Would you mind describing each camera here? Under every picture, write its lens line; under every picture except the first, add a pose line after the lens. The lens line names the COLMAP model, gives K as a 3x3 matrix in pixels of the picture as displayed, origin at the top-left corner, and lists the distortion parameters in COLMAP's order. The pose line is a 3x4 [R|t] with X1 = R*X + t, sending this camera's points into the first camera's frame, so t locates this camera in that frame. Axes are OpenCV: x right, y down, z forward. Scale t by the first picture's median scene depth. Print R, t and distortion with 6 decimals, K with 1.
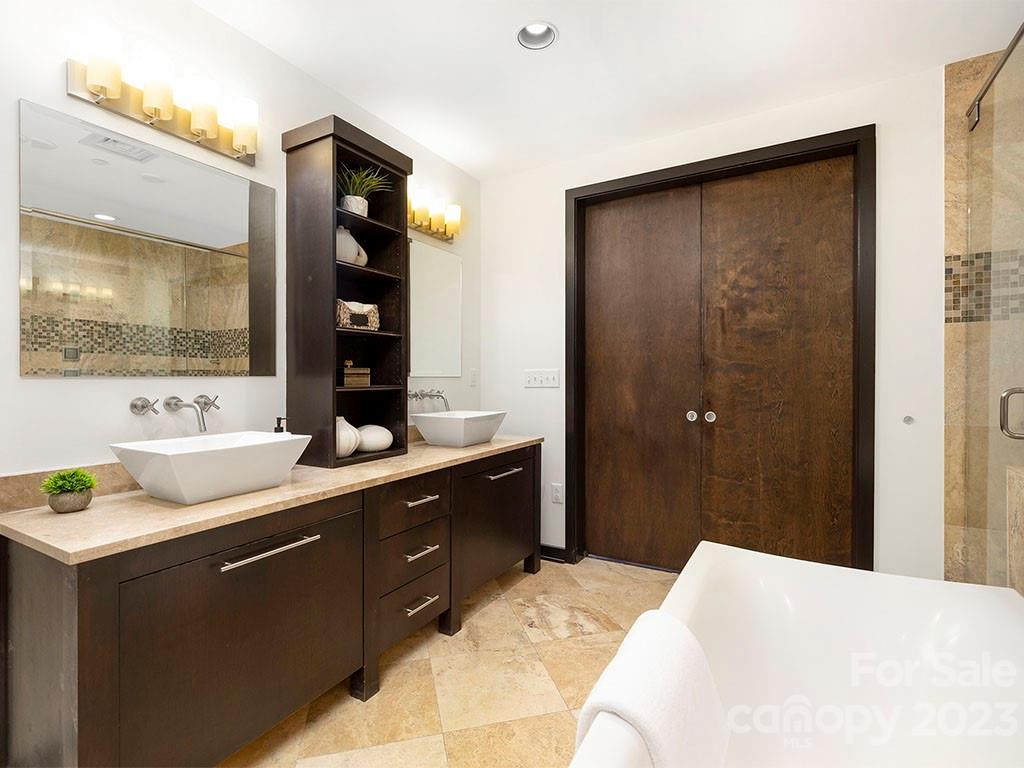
lens RADIAL K [[488.3, 0, 510.7], [0, 488.3, 381.6], [0, 0, 1]] dist [-0.002387, -0.000224]
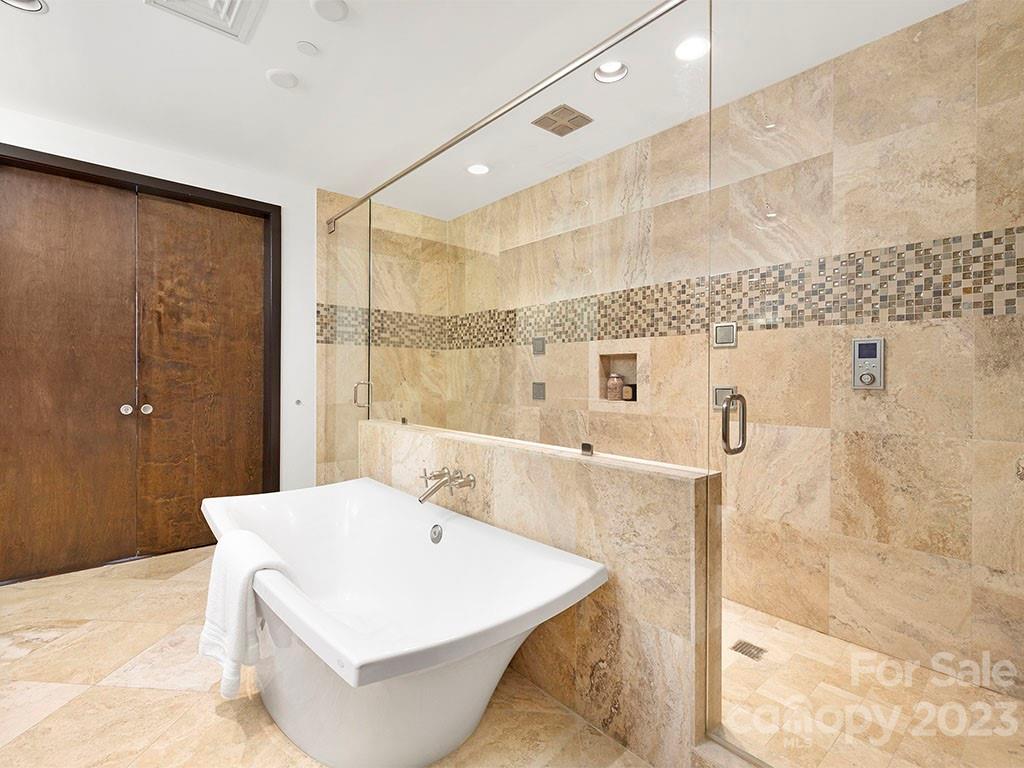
lens RADIAL K [[488.3, 0, 510.4], [0, 488.3, 381.9], [0, 0, 1]] dist [-0.002387, -0.000224]
pose [[0.311807, -0.000195, 0.950146, -0.392712], [-0.004994, 0.999986, 0.001844, 0.004749], [-0.950132, -0.005320, 0.311801, -0.122298]]
